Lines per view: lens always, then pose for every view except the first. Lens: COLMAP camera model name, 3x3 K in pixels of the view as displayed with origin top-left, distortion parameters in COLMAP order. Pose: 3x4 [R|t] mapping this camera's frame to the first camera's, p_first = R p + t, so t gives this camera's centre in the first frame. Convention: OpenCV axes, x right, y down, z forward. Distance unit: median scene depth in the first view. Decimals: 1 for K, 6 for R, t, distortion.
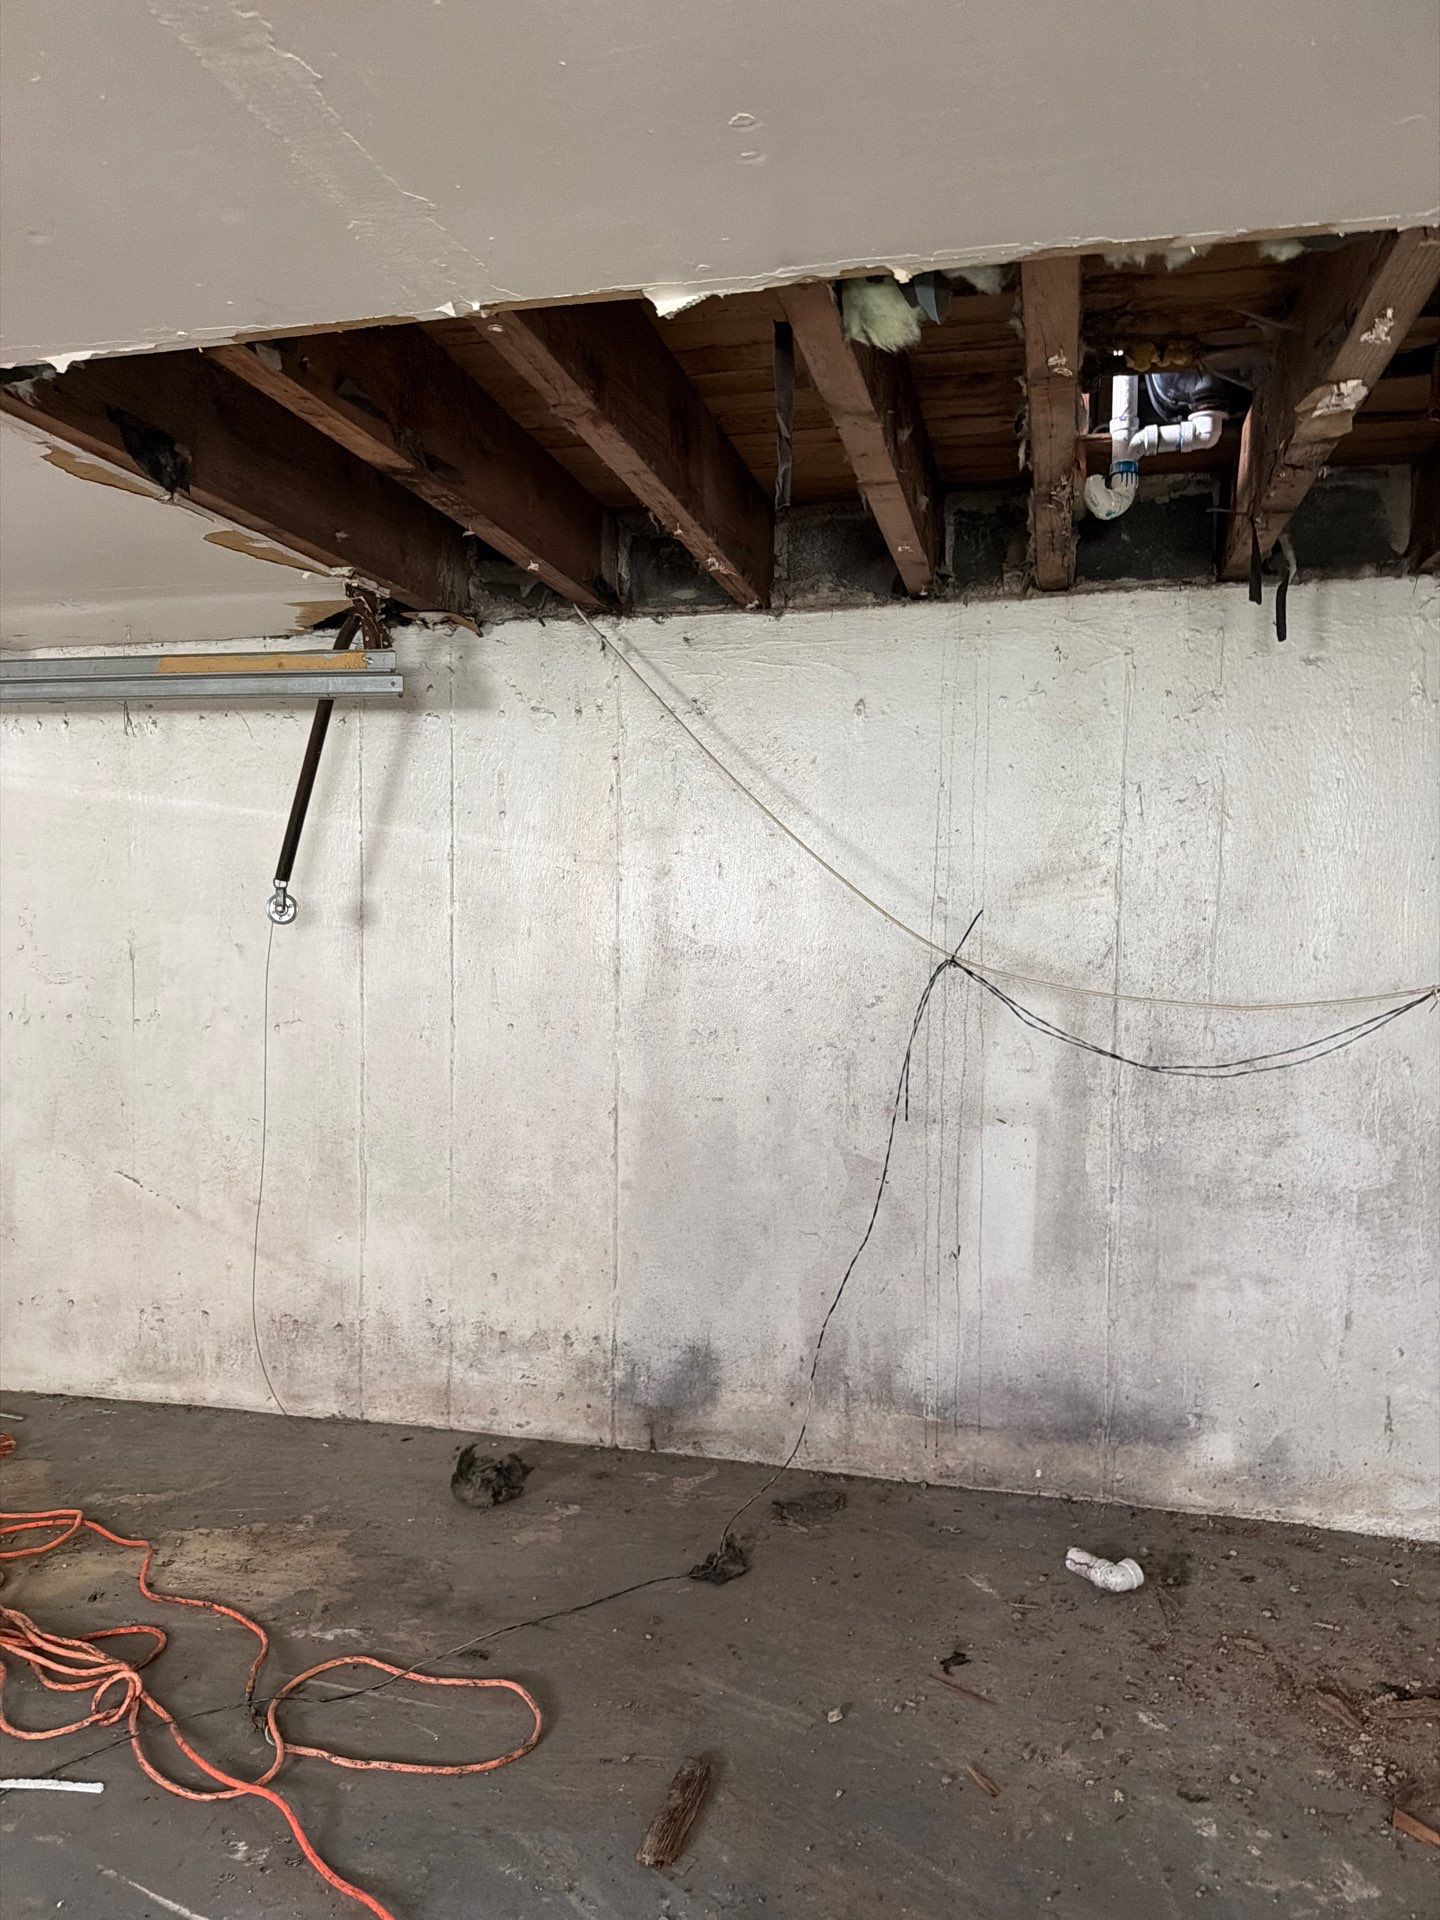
lens RADIAL K [[1364.3, 0, 723.2], [0, 1364.3, 1003.8], [0, 0, 1]] dist [0.012644, -0.023217]
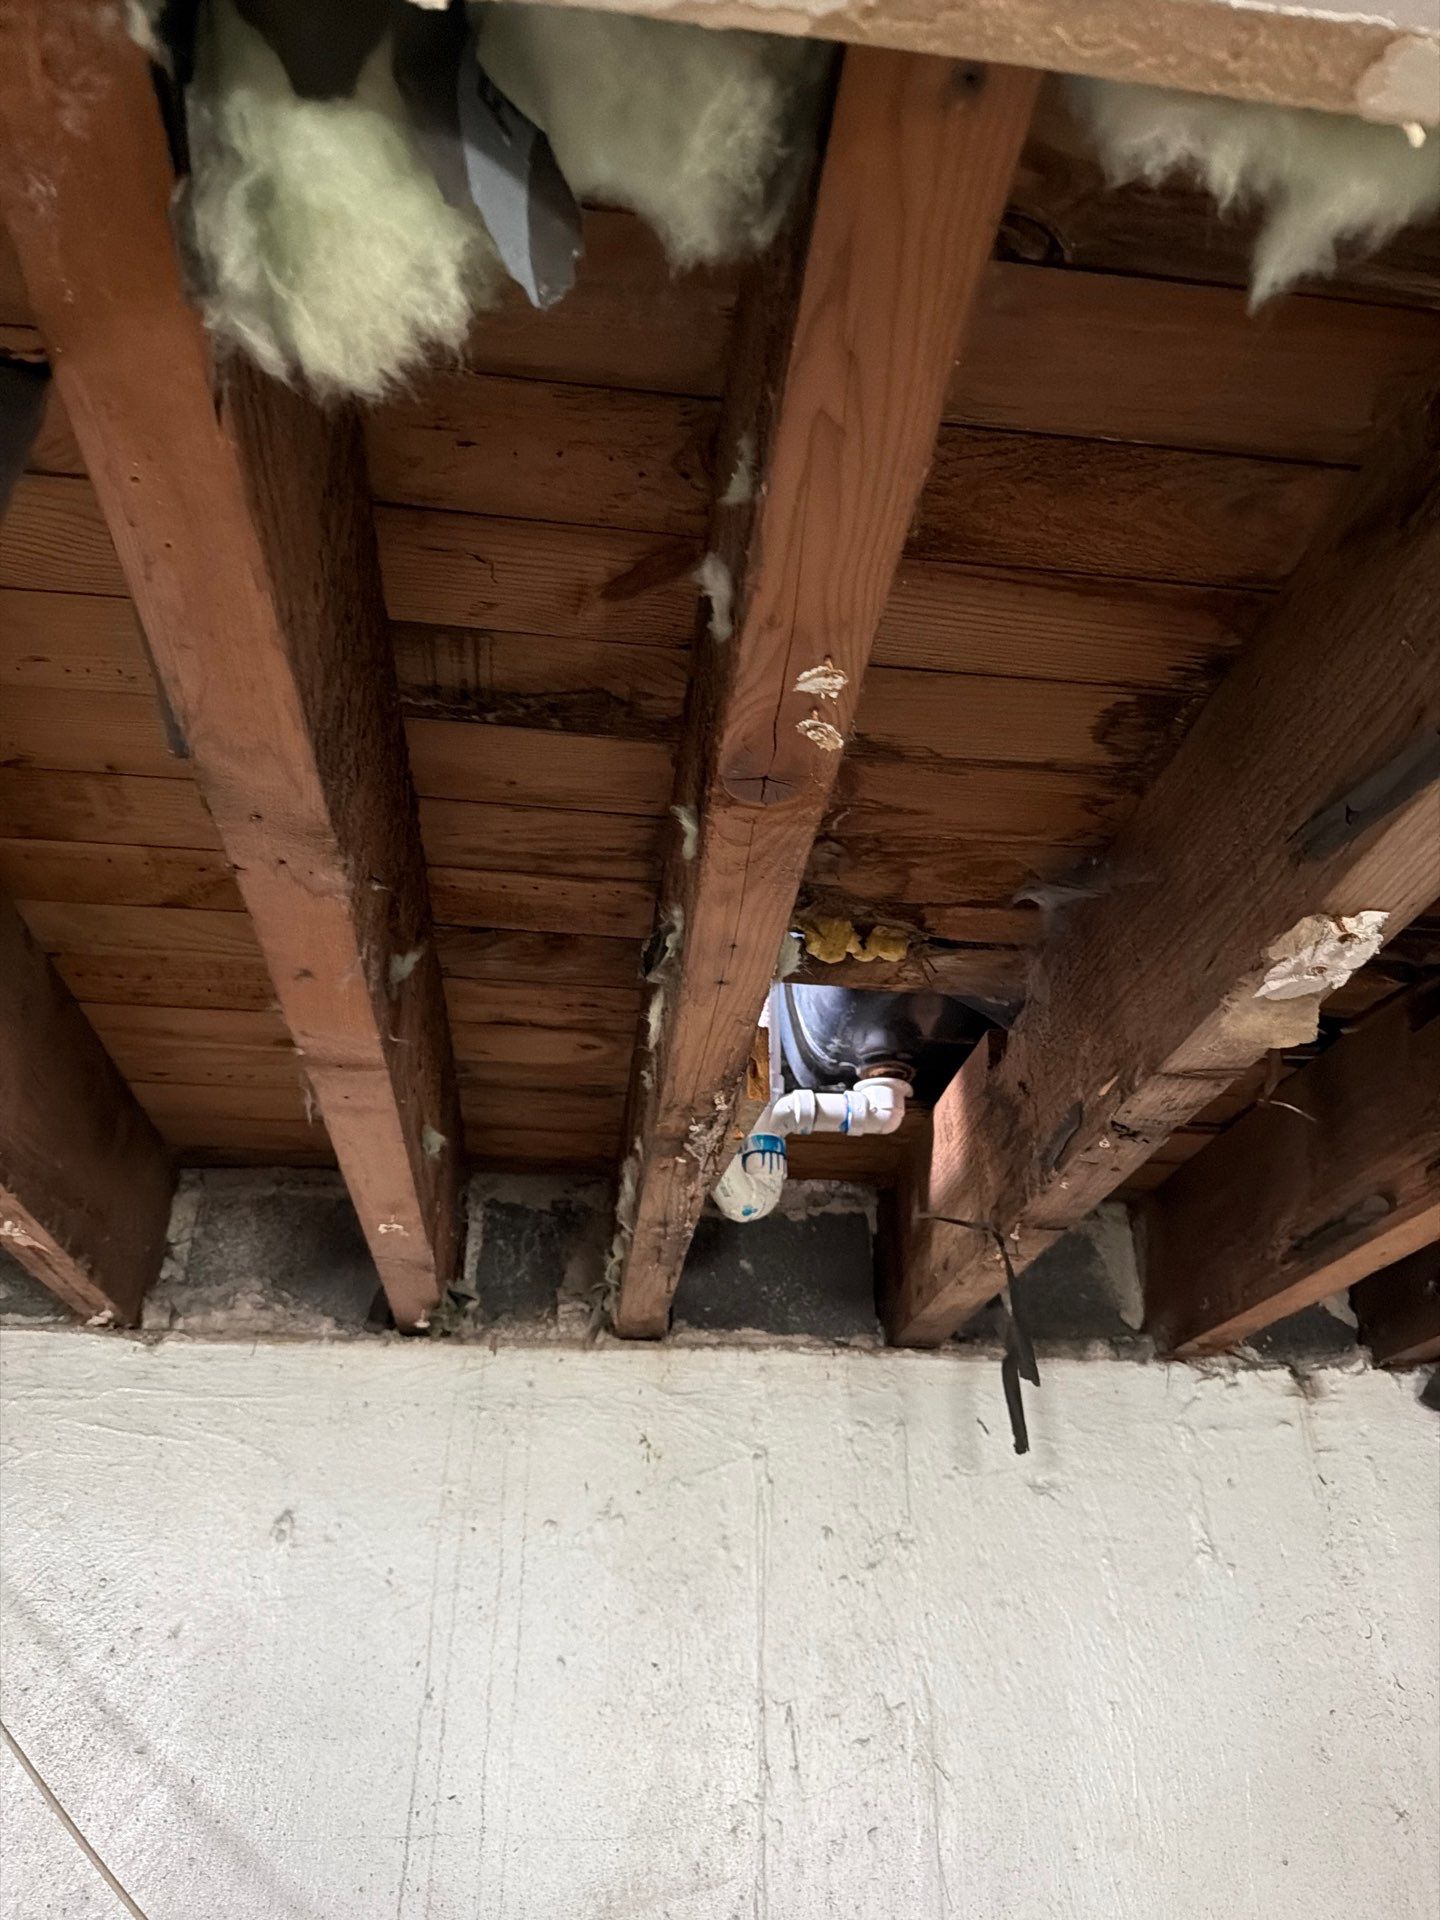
lens RADIAL K [[1344.6, 0, 699.3], [0, 1344.6, 958.8], [0, 0, 1]] dist [0.086032, -0.211911]
pose [[0.943818, 0.164925, 0.286370, 0.068394], [0.018697, 0.838524, -0.544543, -0.117865], [-0.329937, 0.519304, 0.788330, 0.434338]]
